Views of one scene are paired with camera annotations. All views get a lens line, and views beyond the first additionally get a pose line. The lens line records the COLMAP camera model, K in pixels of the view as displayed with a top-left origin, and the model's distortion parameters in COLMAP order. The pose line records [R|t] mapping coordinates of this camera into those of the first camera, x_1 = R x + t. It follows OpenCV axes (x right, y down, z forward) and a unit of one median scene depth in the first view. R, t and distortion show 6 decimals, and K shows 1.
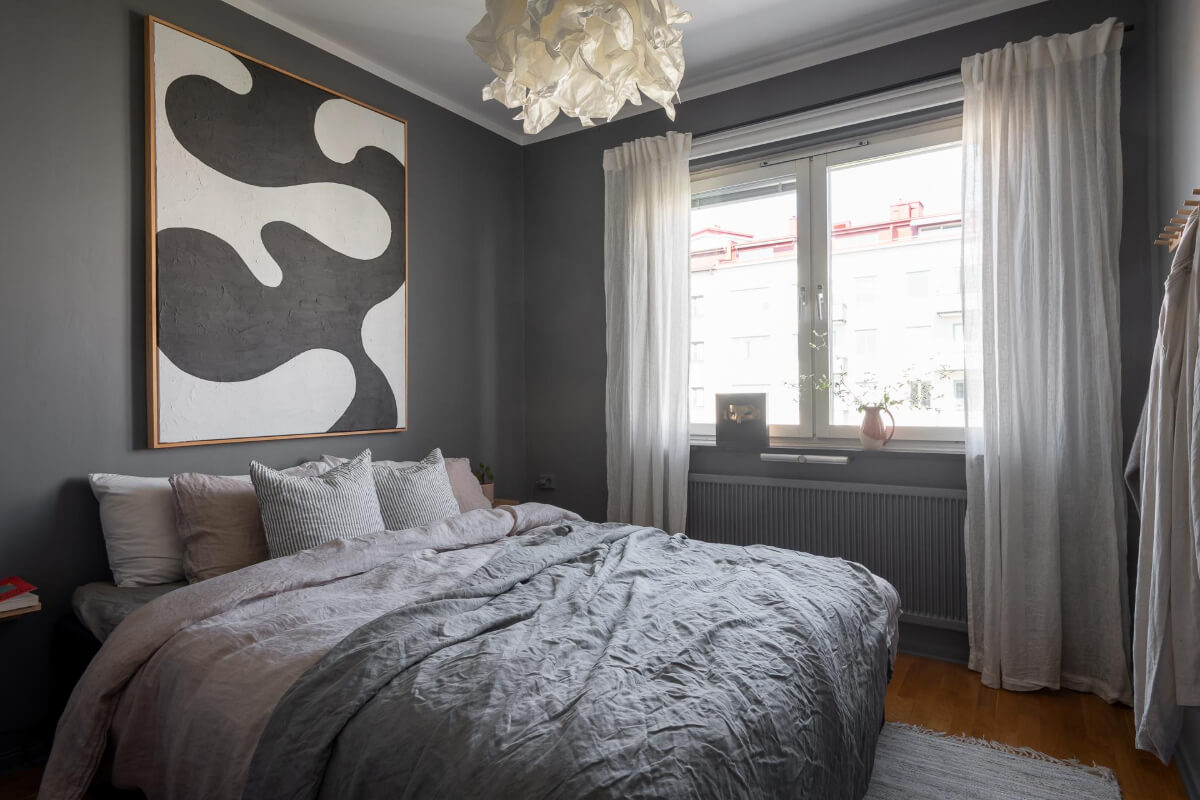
lens RADIAL K [[677.6, 0, 600.0], [0, 677.6, 400.0], [0, 0, 1]] dist [0.001192, -0.000167]
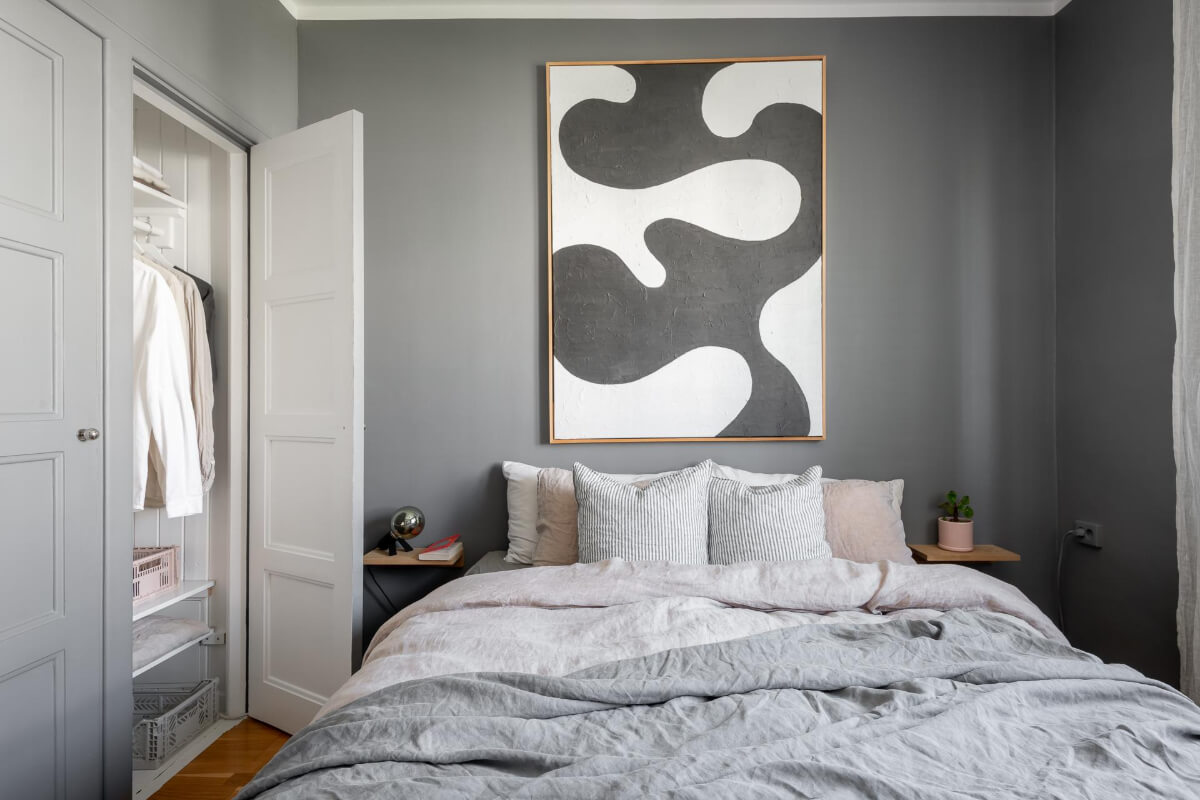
lens RADIAL K [[611.2, 0, 610.4], [0, 611.2, 401.5], [0, 0, 1]] dist [0.041998, -0.029973]
pose [[0.544380, 0.006634, -0.838812, 0.243327], [-0.002668, 0.999977, 0.006178, -0.005560], [0.838834, -0.001125, 0.544386, 0.481201]]
